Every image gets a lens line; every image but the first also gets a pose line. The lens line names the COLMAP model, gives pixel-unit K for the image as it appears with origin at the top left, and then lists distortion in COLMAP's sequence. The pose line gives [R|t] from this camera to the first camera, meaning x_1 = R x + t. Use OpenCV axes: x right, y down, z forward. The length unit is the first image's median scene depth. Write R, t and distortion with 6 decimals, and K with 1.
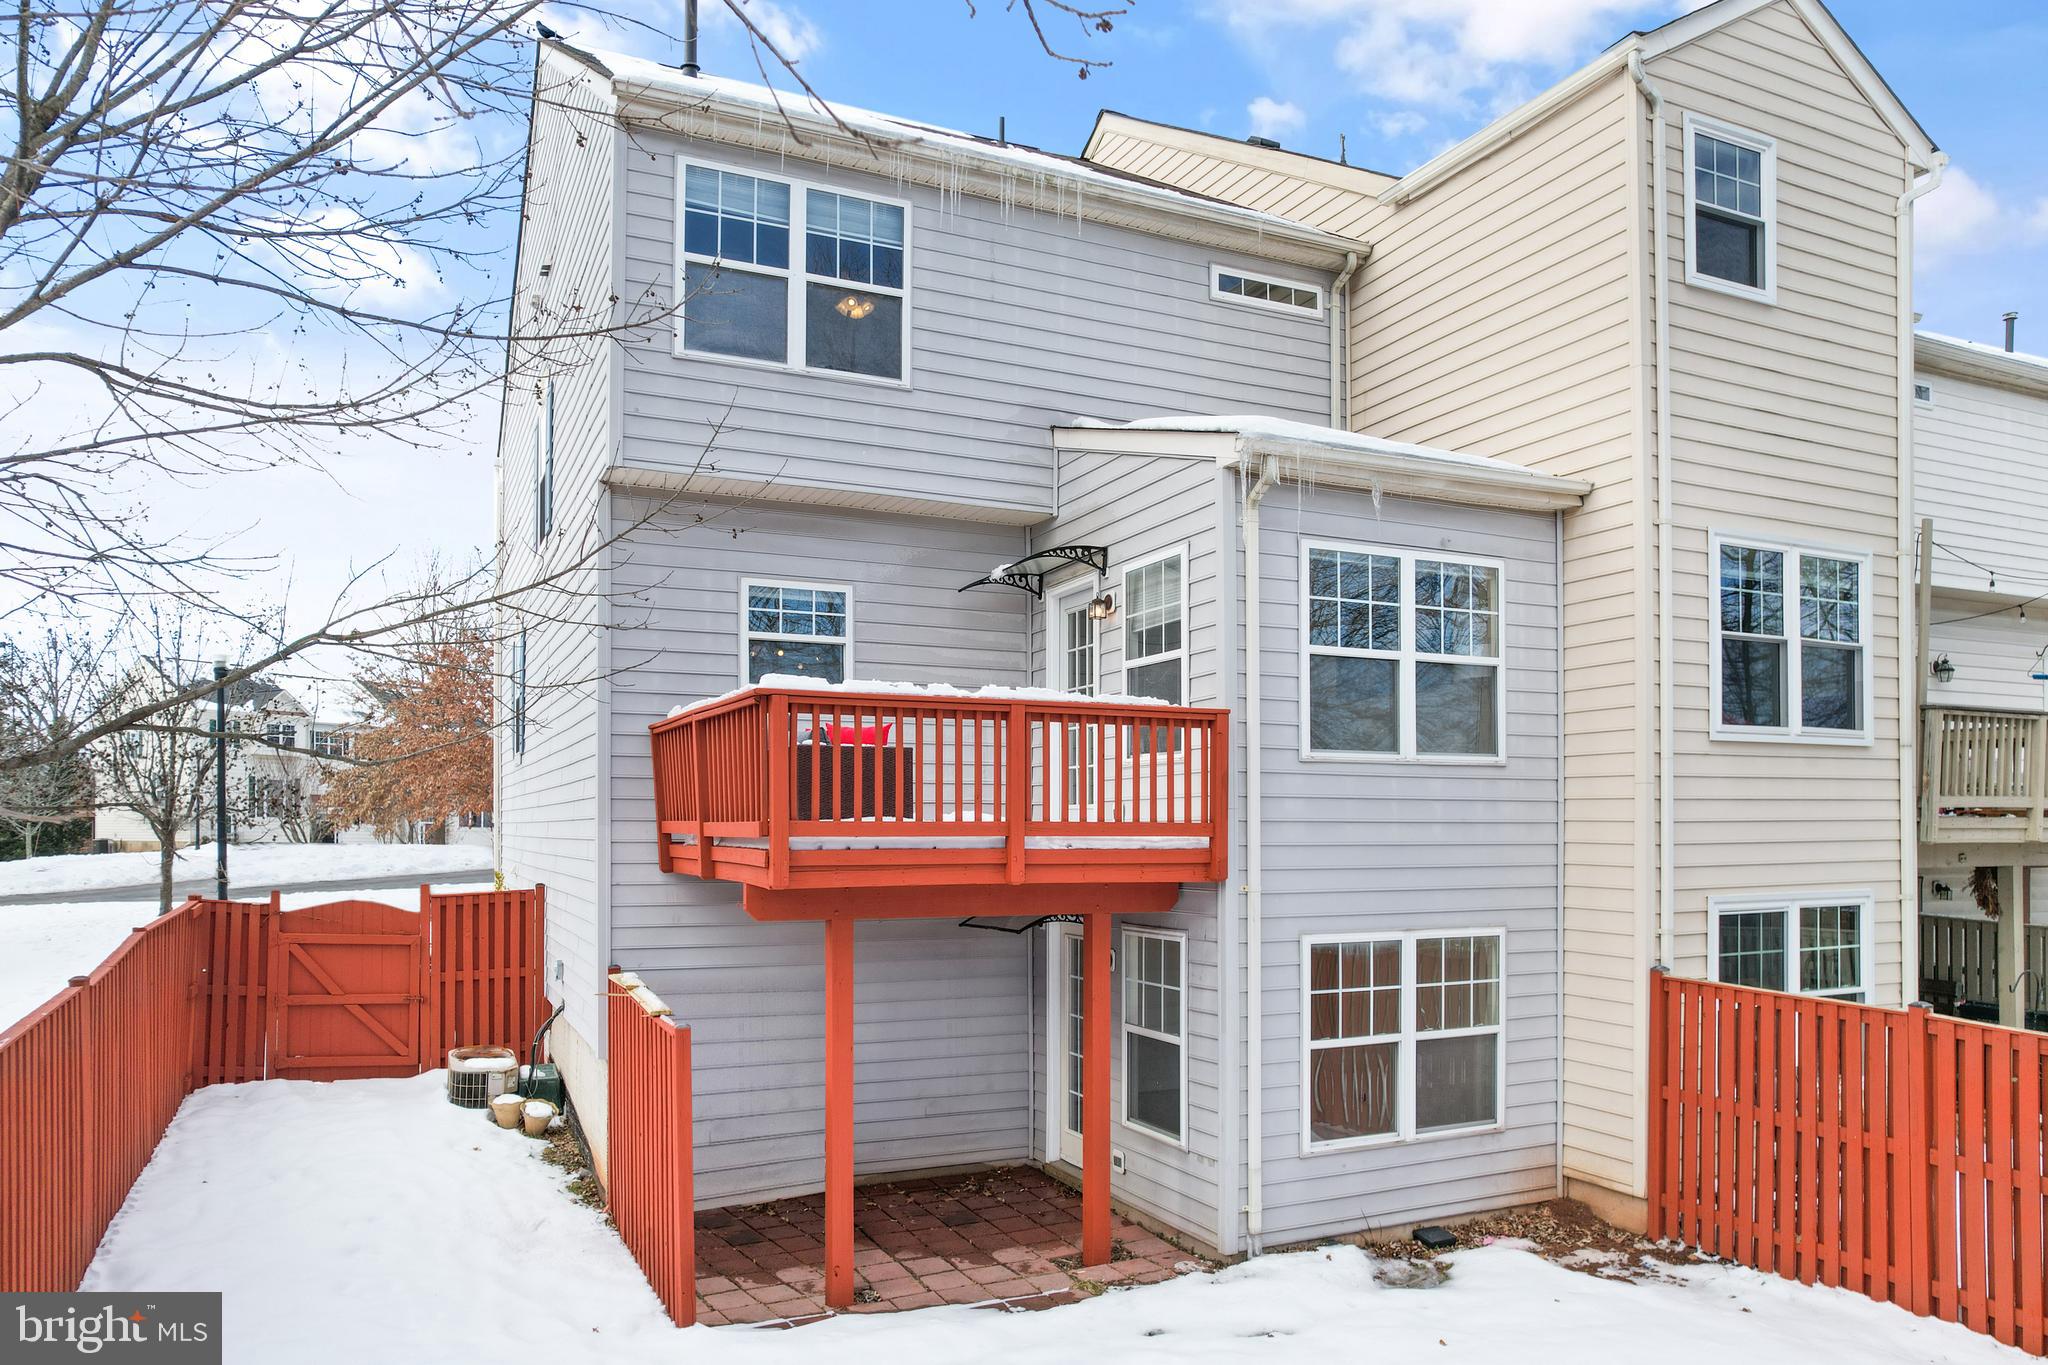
lens RADIAL K [[1330.7, 0, 1024.0], [0, 1330.7, 682.5], [0, 0, 1]] dist [-0.044084, -0.000262]
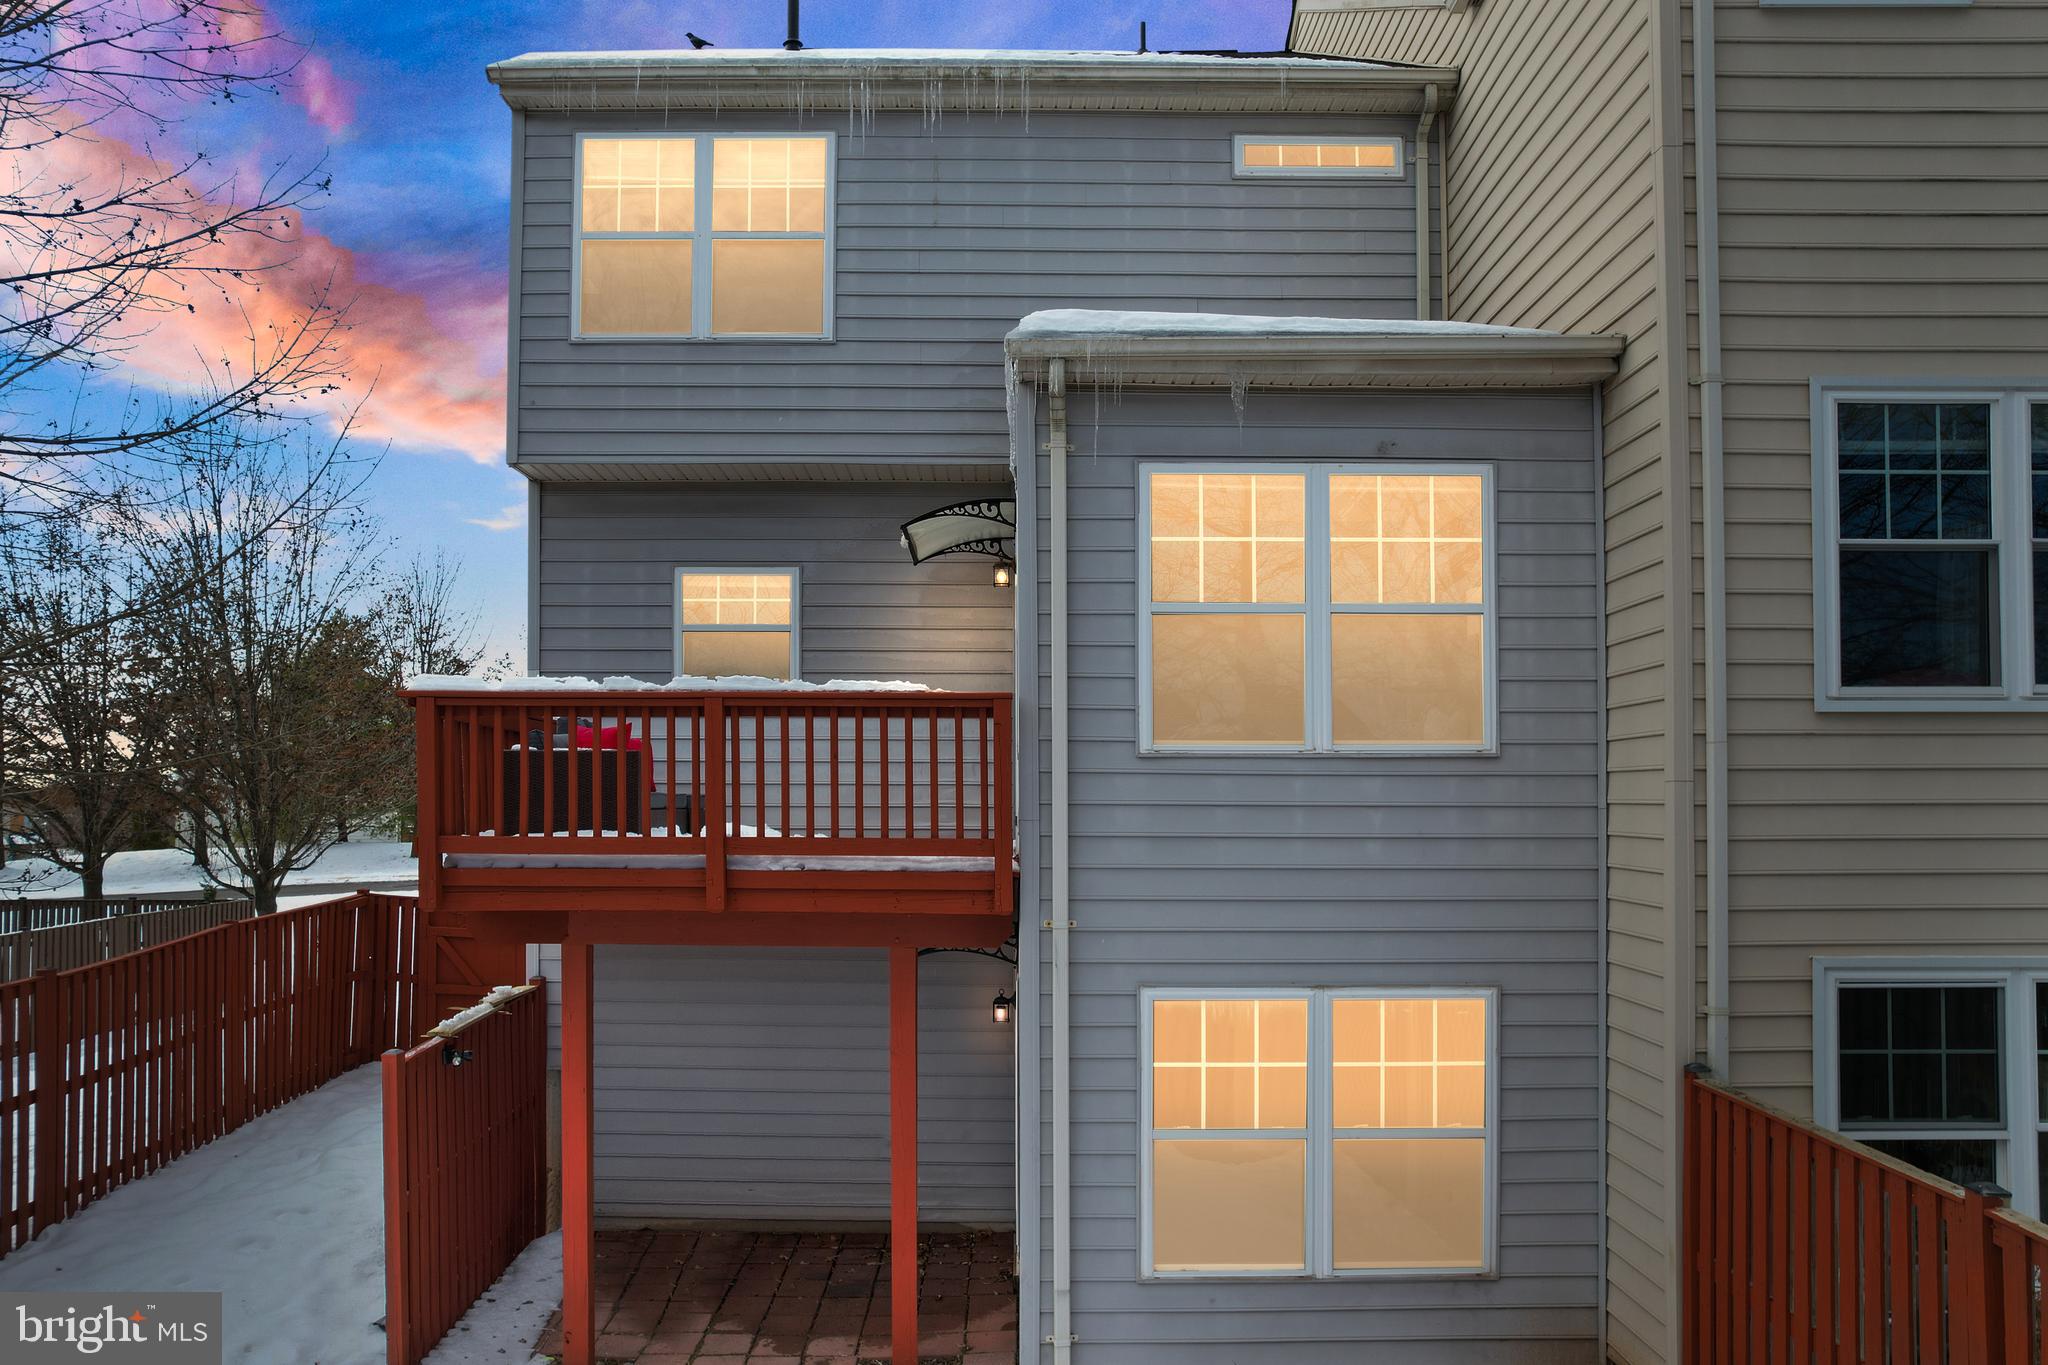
lens RADIAL K [[1356.5, 0, 974.8], [0, 1356.5, 674.9], [0, 0, 1]] dist [-0.073258, 0.061123]
pose [[0.911721, -0.041305, -0.408729, 0.409996], [0.043236, 0.999055, -0.004519, 0.011092], [0.408529, -0.013552, 0.912645, 0.242468]]
